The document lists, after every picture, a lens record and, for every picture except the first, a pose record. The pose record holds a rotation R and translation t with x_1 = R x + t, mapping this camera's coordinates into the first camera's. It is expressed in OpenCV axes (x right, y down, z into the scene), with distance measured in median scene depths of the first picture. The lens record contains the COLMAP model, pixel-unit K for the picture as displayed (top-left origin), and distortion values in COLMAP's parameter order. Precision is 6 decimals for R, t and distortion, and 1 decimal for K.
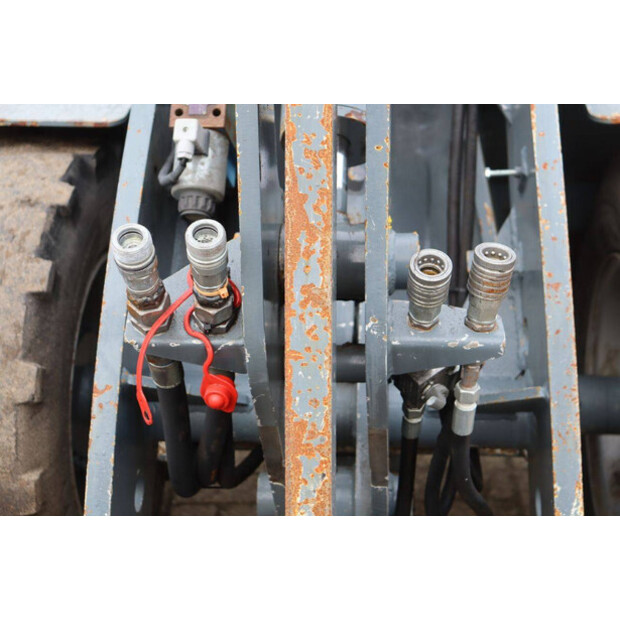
lens RADIAL K [[1042.6, 0, 310.0], [0, 1042.6, 310.0], [0, 0, 1]] dist [0.232377, 0.051003]
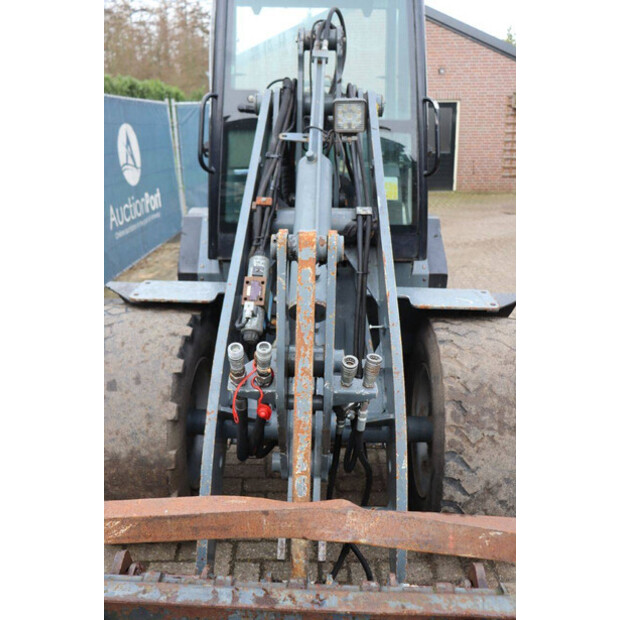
lens RADIAL K [[569.9, 0, 310.0], [0, 569.9, 310.0], [0, 0, 1]] dist [-0.154674, 0.196815]
pose [[0.997464, 0.028048, 0.065420, -0.064555], [-0.017697, 0.987953, -0.153741, 0.040223], [-0.068944, 0.152194, 0.985943, -0.325854]]
